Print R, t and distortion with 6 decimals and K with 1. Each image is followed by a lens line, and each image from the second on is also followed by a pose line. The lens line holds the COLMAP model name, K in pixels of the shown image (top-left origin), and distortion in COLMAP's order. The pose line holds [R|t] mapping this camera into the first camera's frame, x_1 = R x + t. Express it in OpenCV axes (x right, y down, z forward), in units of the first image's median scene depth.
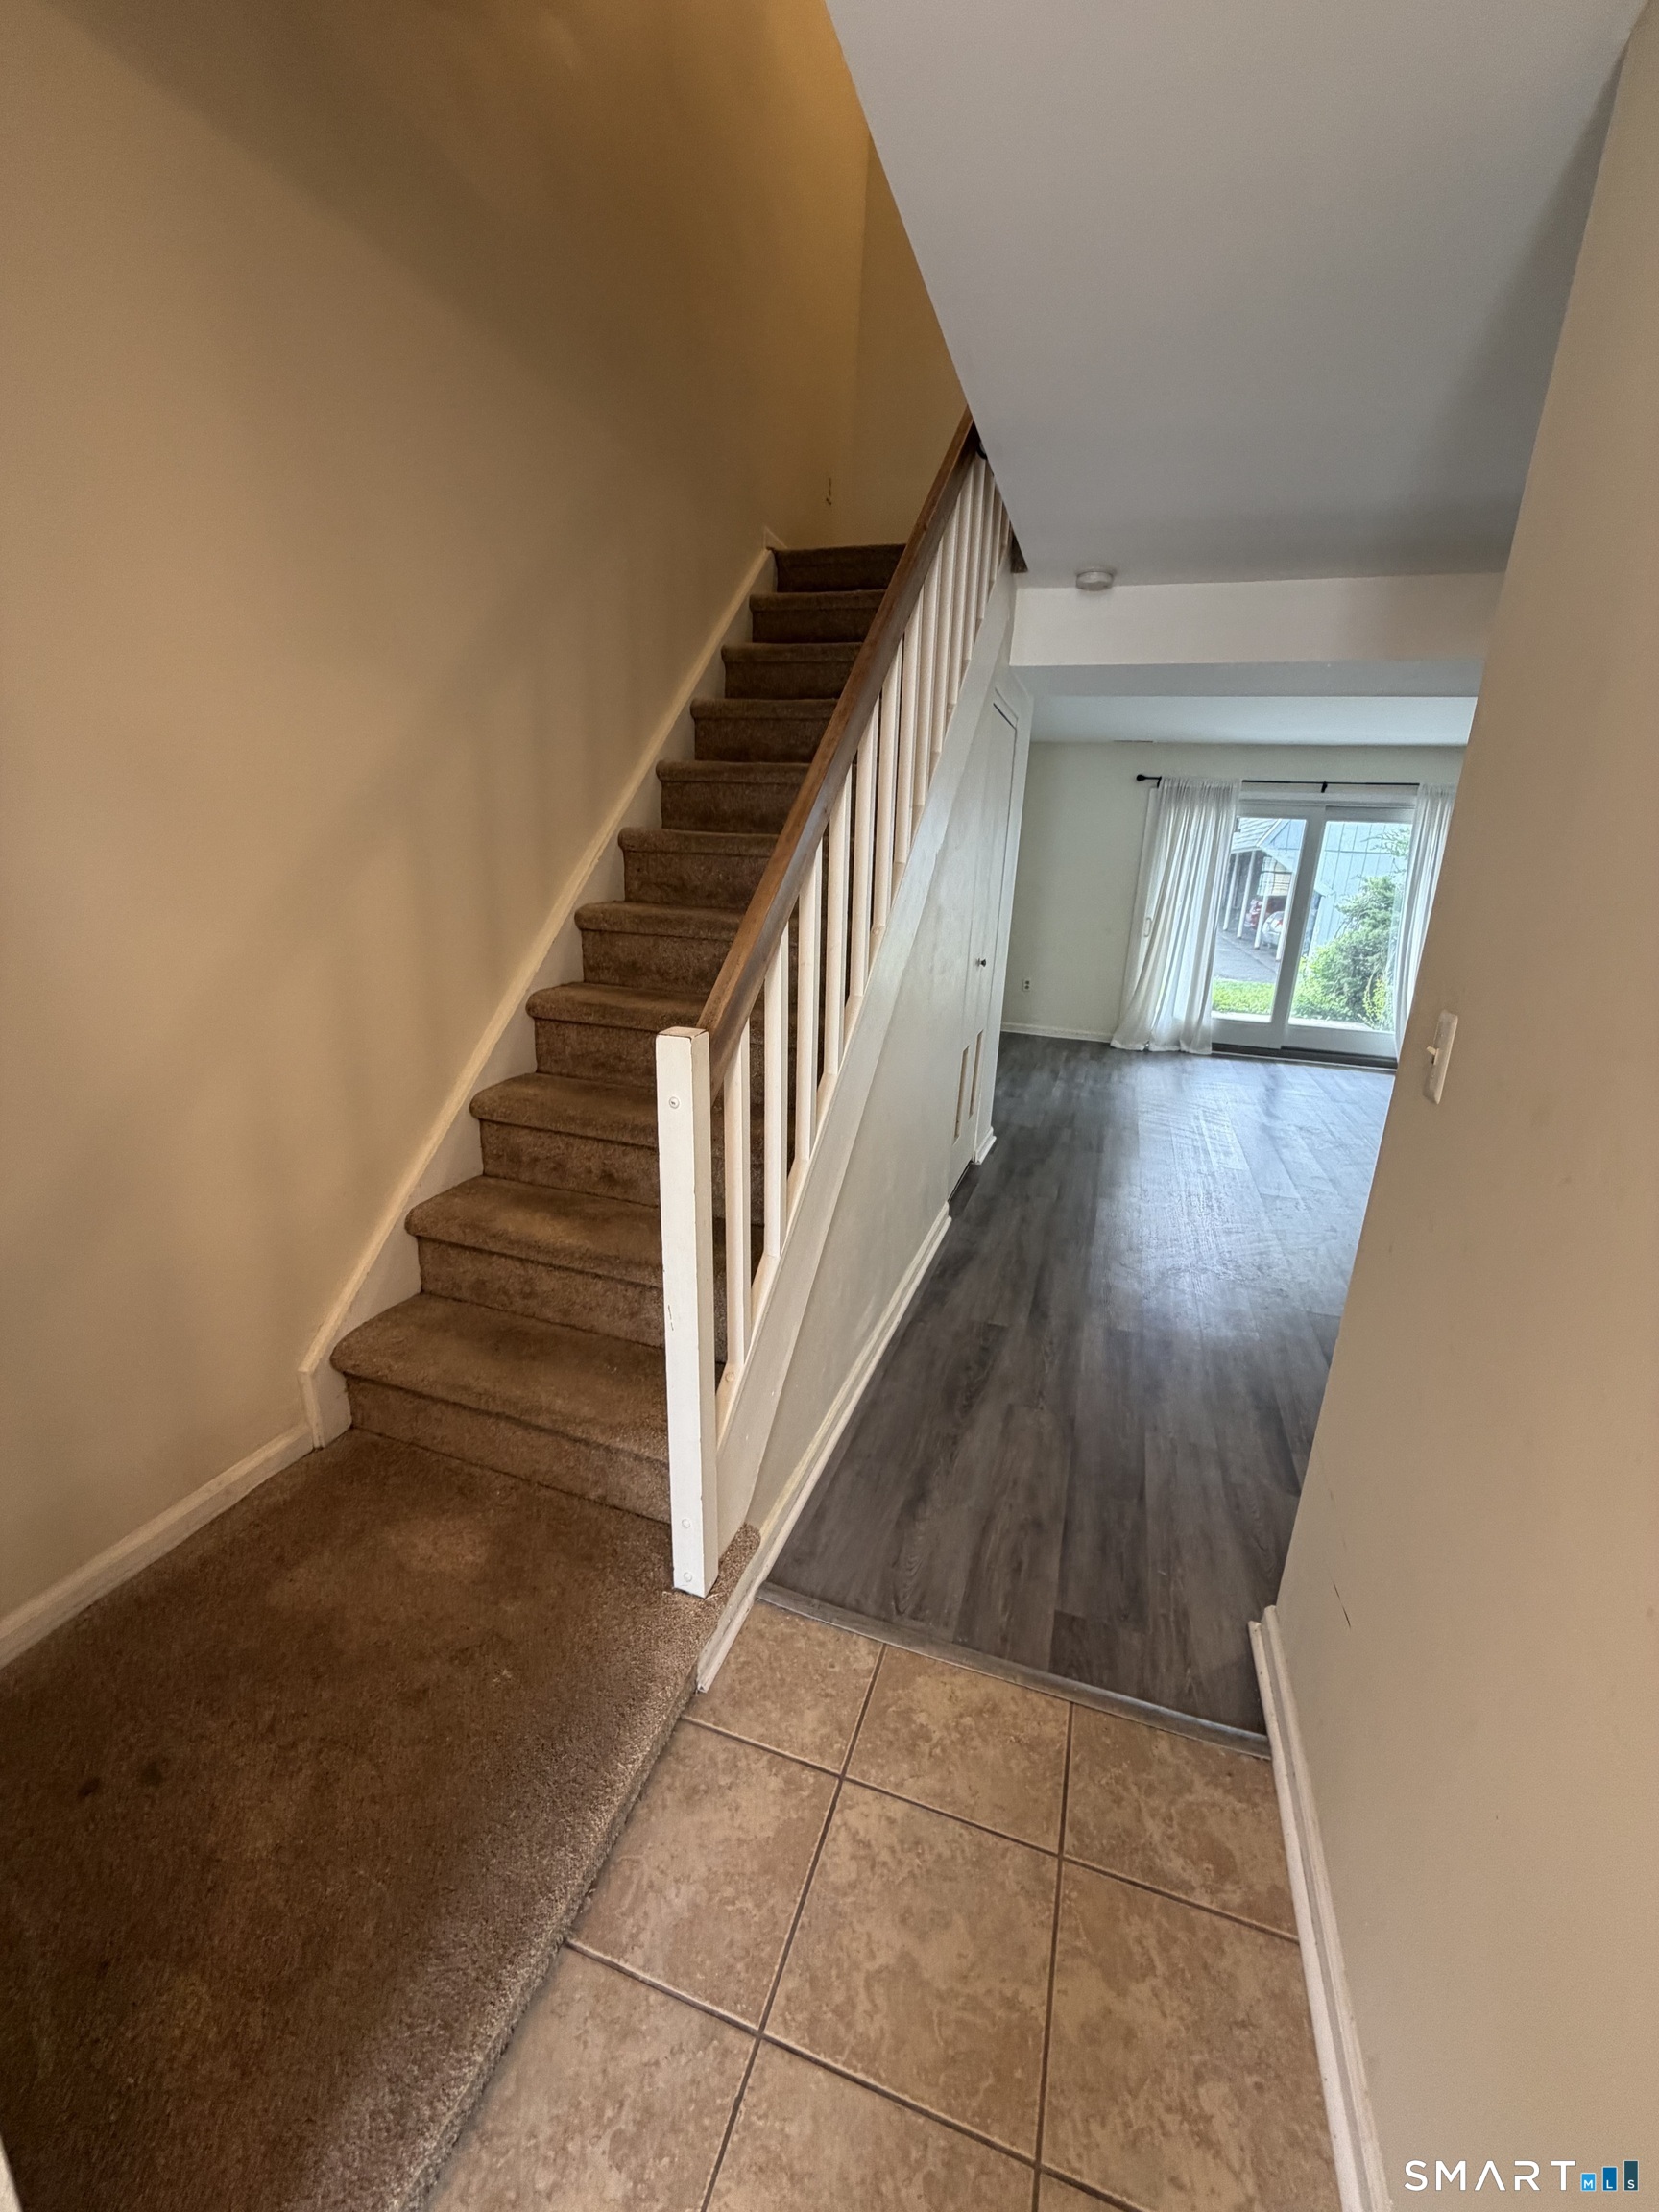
lens RADIAL K [[884.6, 0, 829.5], [0, 884.6, 1106.0], [0, 0, 1]] dist [0.005920, 0.000151]
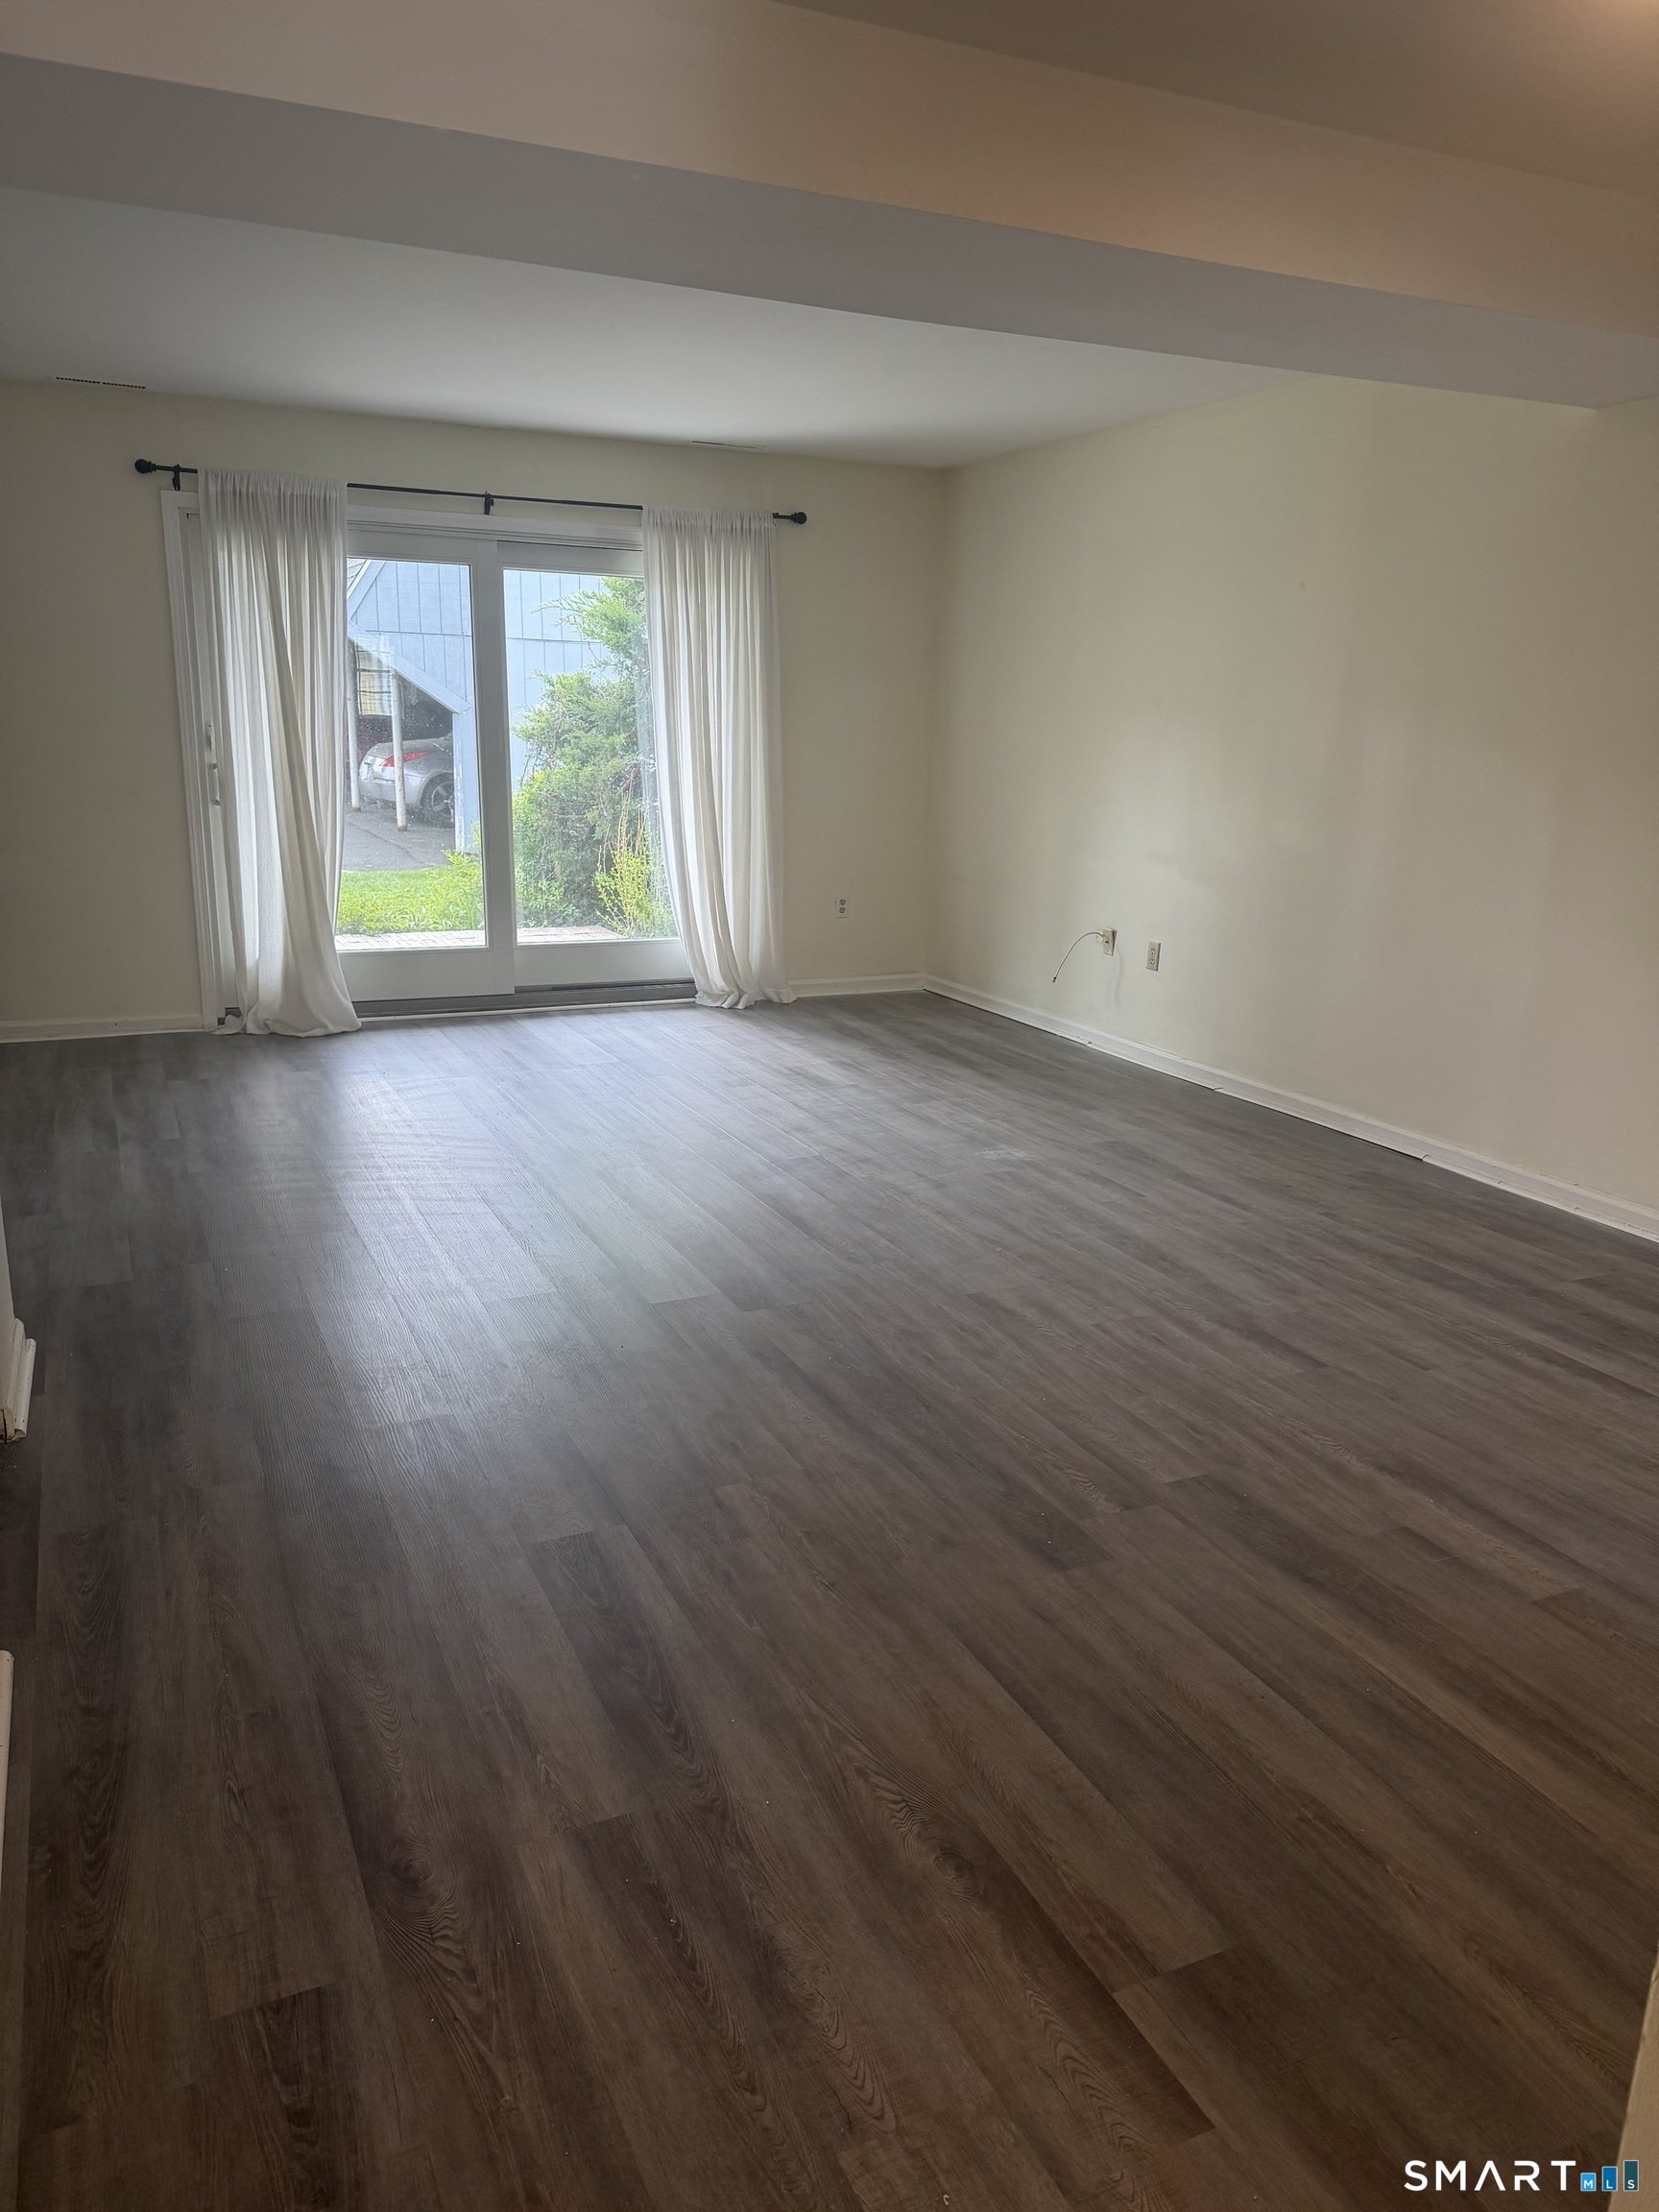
lens RADIAL K [[1565.1, 0, 825.4], [0, 1565.1, 1108.1], [0, 0, 1]] dist [0.059624, -0.080507]
pose [[0.729105, -0.198878, 0.654868, 0.010025], [0.195859, 0.977462, 0.078785, -0.078986], [-0.655778, 0.070819, 0.751625, 0.371063]]
